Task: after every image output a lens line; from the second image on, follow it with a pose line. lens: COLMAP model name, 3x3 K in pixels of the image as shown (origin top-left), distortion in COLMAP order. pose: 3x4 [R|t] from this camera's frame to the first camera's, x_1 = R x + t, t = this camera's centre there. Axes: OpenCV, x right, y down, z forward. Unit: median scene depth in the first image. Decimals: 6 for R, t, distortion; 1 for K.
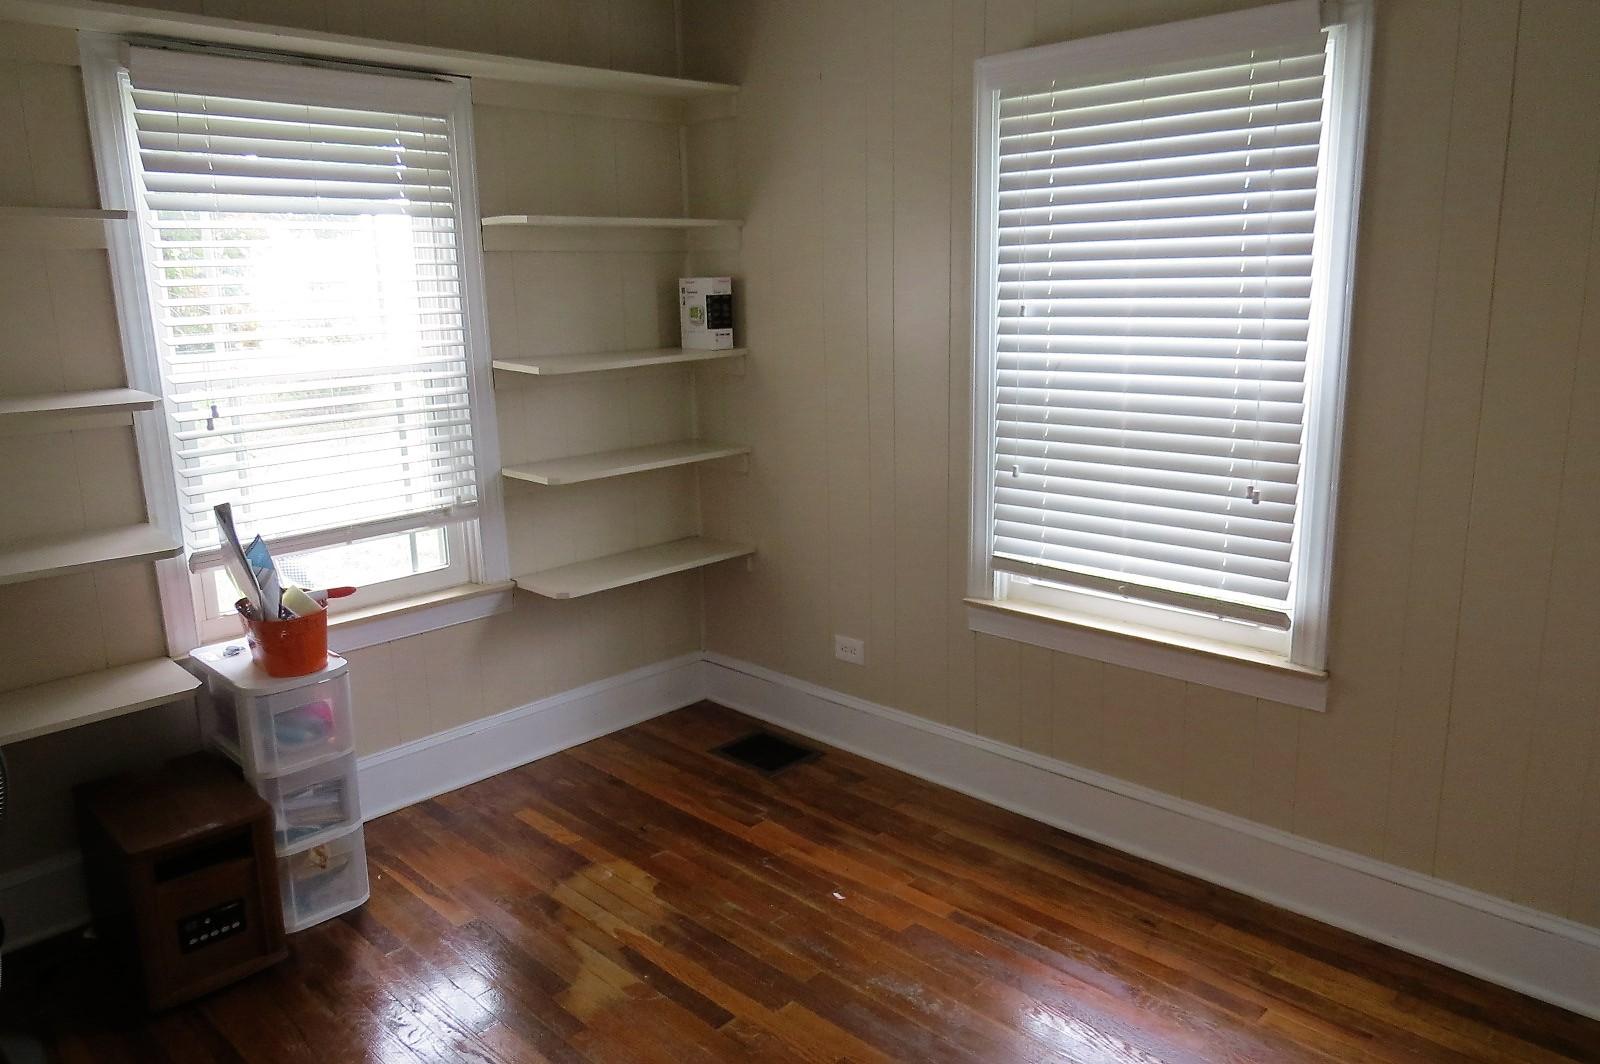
lens RADIAL K [[1141.5, 0, 796.3], [0, 1141.5, 532.1], [0, 0, 1]] dist [-0.023074, 0.007929]
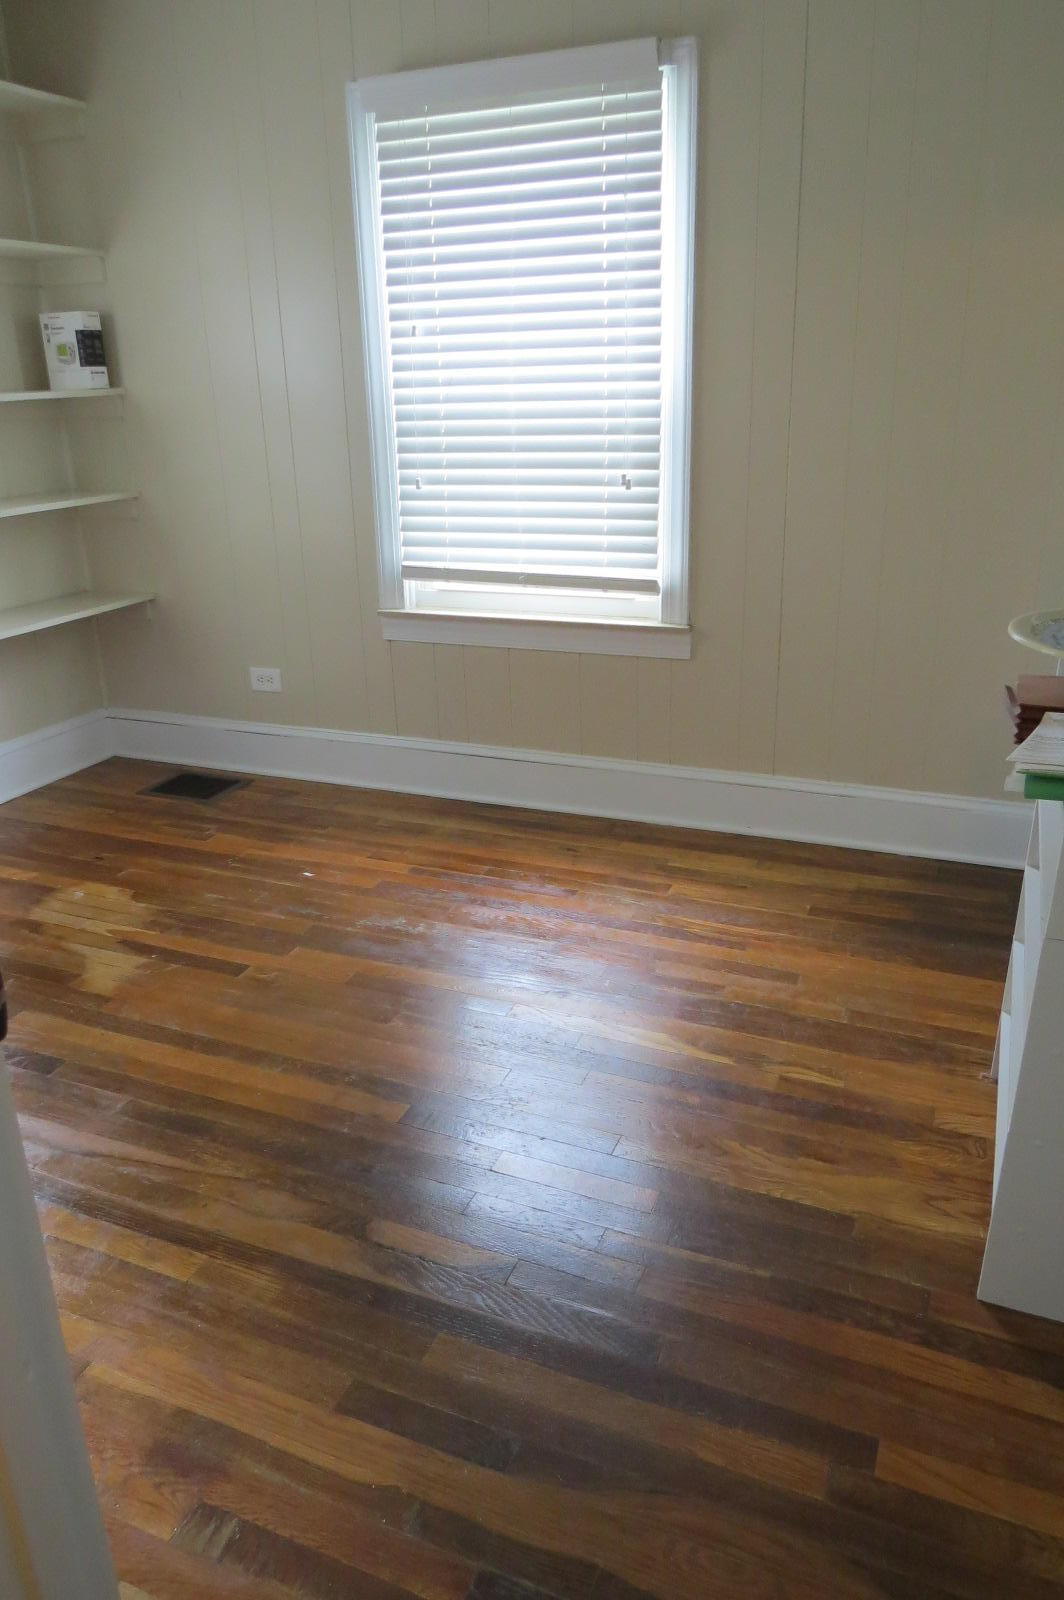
lens RADIAL K [[1141.5, 0, 530.8], [0, 1141.5, 803.8], [0, 0, 1]] dist [-0.023074, 0.007929]
pose [[0.927073, -0.129609, 0.351762, -0.142432], [0.083564, 0.986170, 0.143127, 0.108868], [-0.365448, -0.103294, 0.925083, -0.101682]]
